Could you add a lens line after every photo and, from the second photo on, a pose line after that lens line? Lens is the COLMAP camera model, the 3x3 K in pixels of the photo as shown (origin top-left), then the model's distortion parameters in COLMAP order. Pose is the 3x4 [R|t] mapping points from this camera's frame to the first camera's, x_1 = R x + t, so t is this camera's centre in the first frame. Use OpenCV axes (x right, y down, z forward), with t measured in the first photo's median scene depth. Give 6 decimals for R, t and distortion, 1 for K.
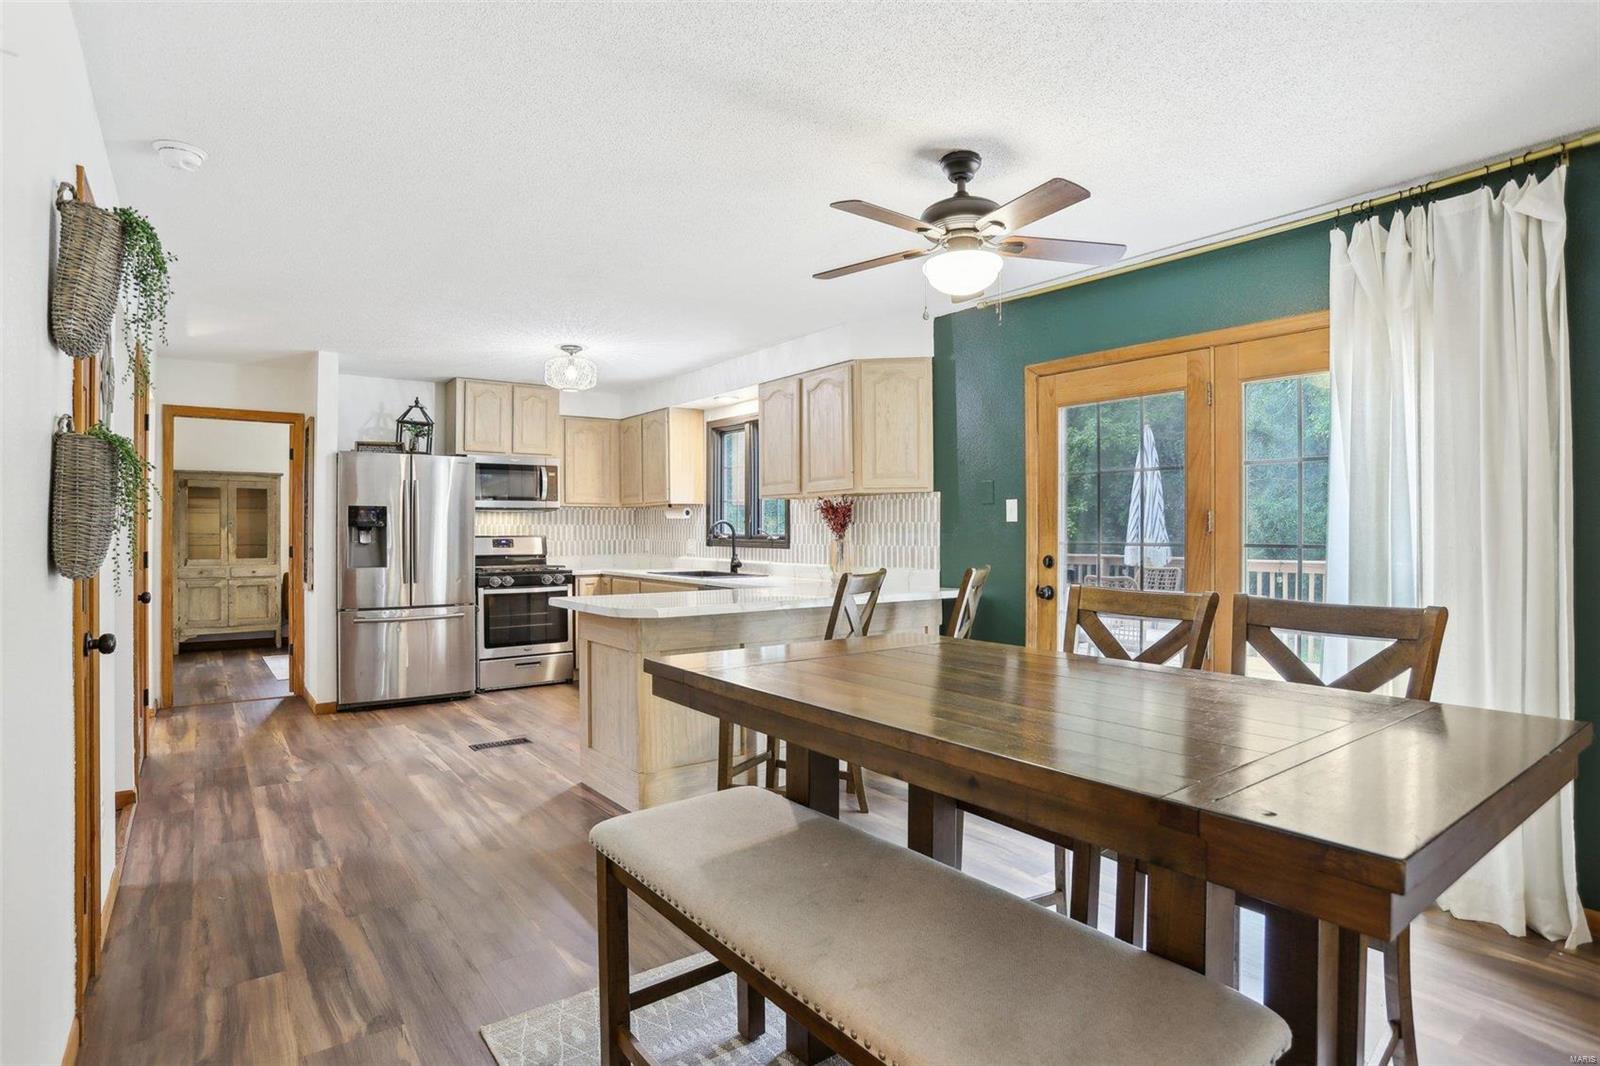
lens RADIAL K [[828.8, 0, 758.9], [0, 828.8, 517.9], [0, 0, 1]] dist [-0.053571, 0.017388]
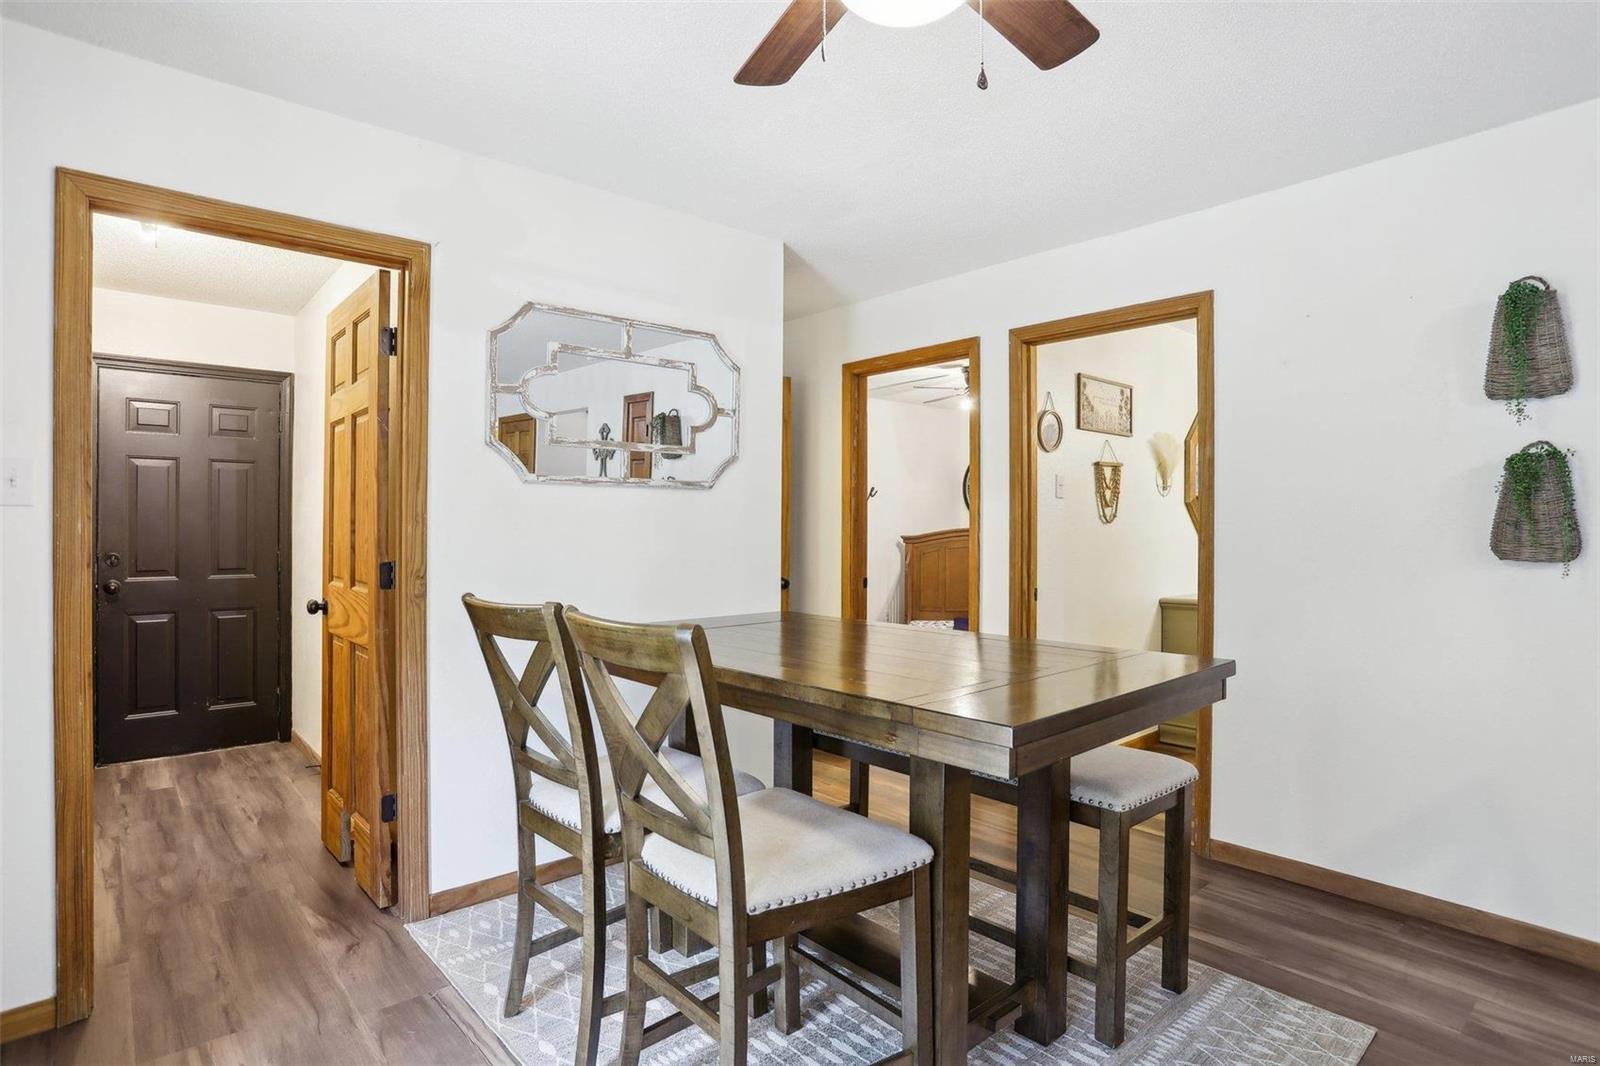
lens RADIAL K [[828.8, 0, 798.3], [0, 828.8, 535.1], [0, 0, 1]] dist [-0.053571, 0.017388]
pose [[-0.991910, -0.002990, -0.126908, 0.185197], [-0.002264, 0.999980, -0.005864, 0.013432], [0.126923, -0.005529, -0.991897, 0.725863]]
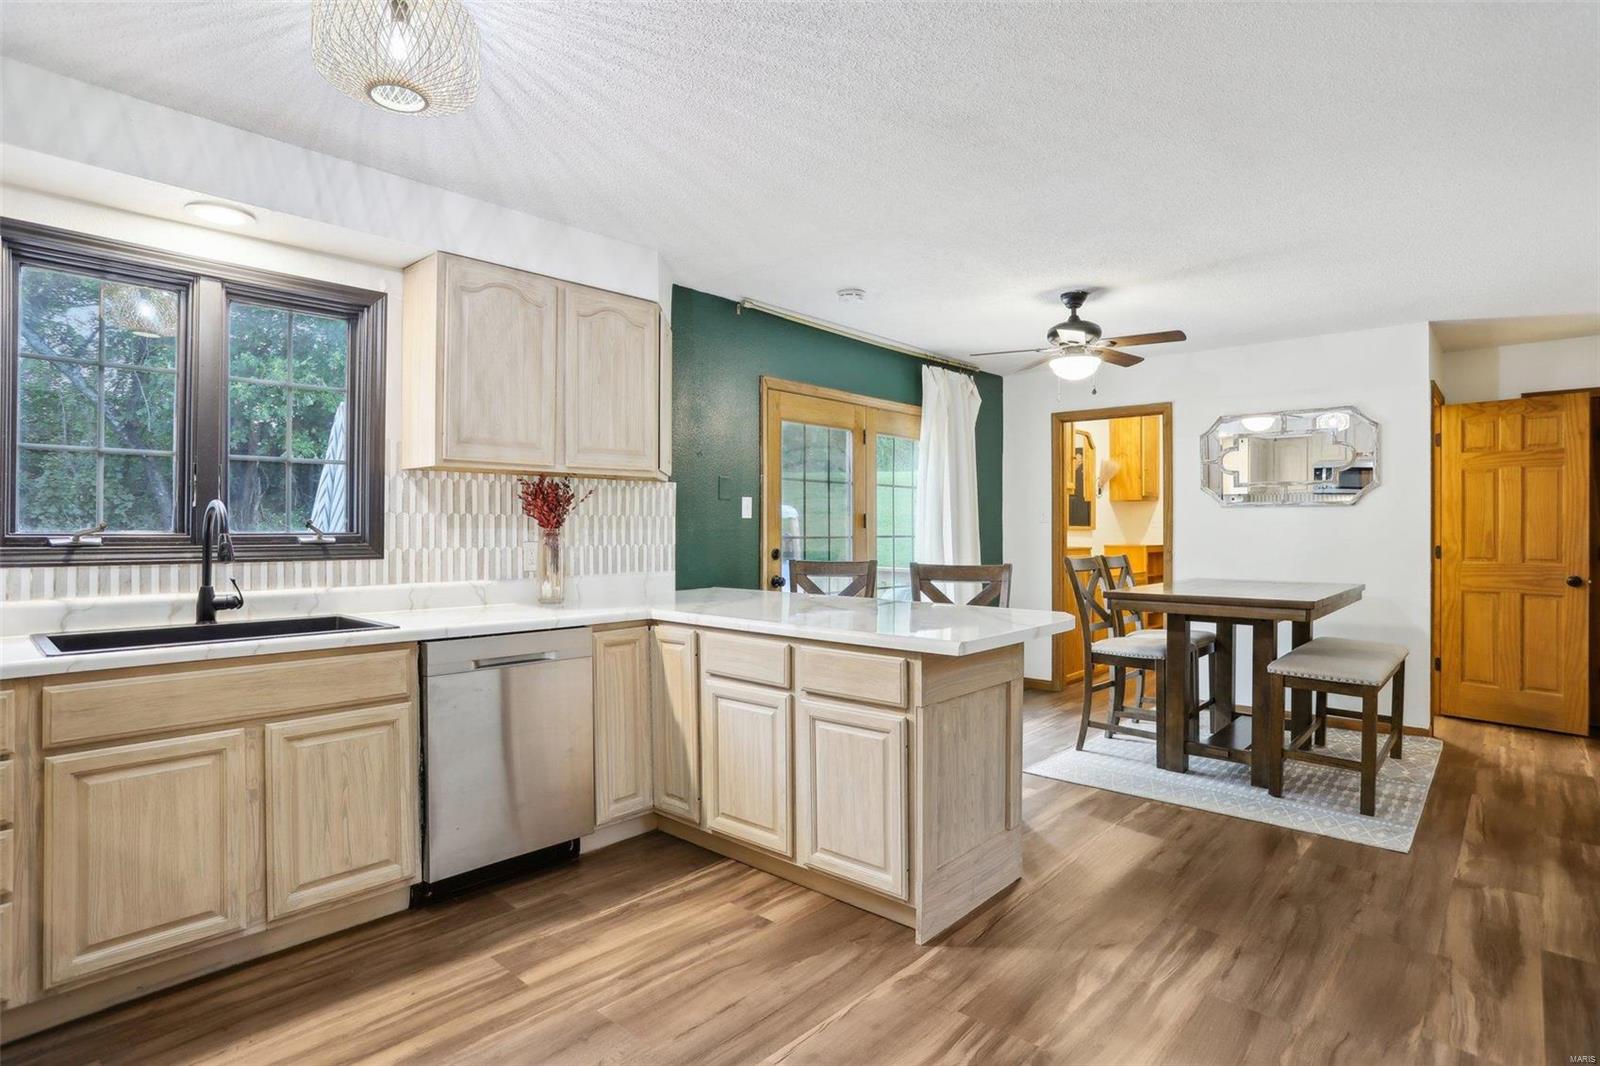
lens RADIAL K [[828.8, 0, 779.5], [0, 828.8, 535.4], [0, 0, 1]] dist [-0.053571, 0.017388]
pose [[-0.219976, -0.008731, 0.975466, -0.601575], [-0.016543, 0.999850, 0.005219, 0.016481], [-0.975365, -0.014990, -0.220087, 0.963872]]
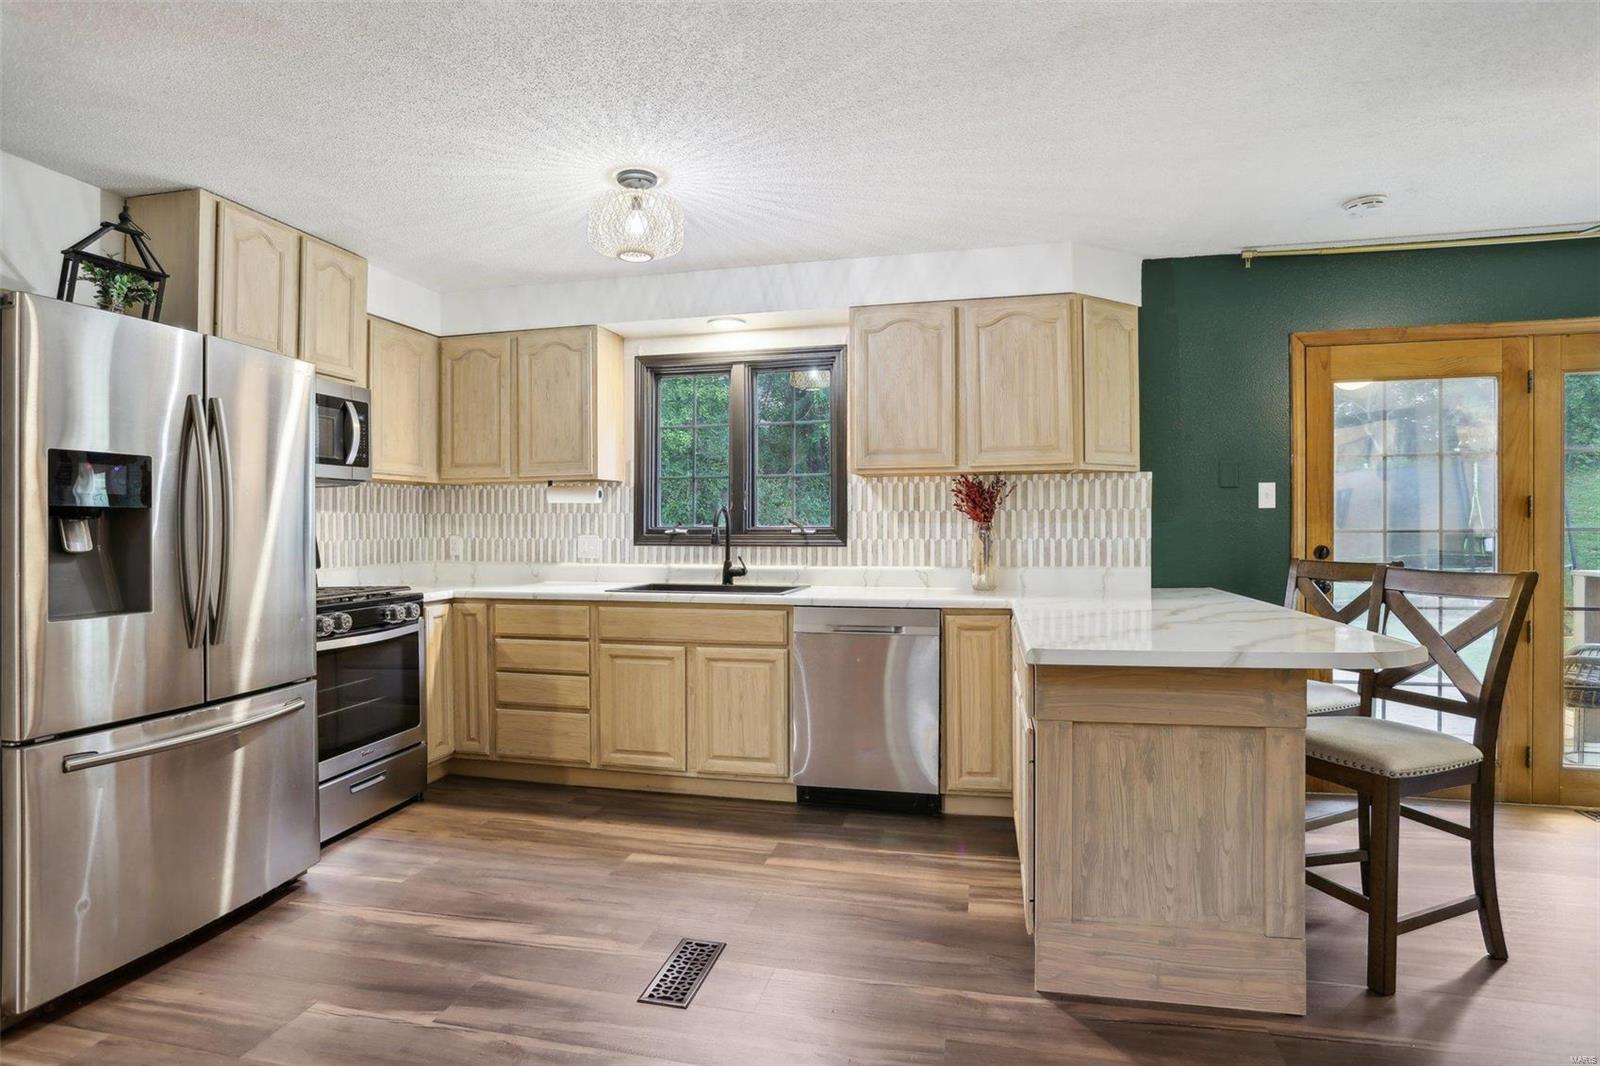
lens RADIAL K [[828.8, 0, 778.2], [0, 828.8, 522.9], [0, 0, 1]] dist [-0.053571, 0.017388]
pose [[0.743071, 0.000357, 0.669212, -0.537343], [-0.005649, 0.999968, 0.005740, 0.014702], [-0.669188, -0.008045, 0.743049, 0.568050]]
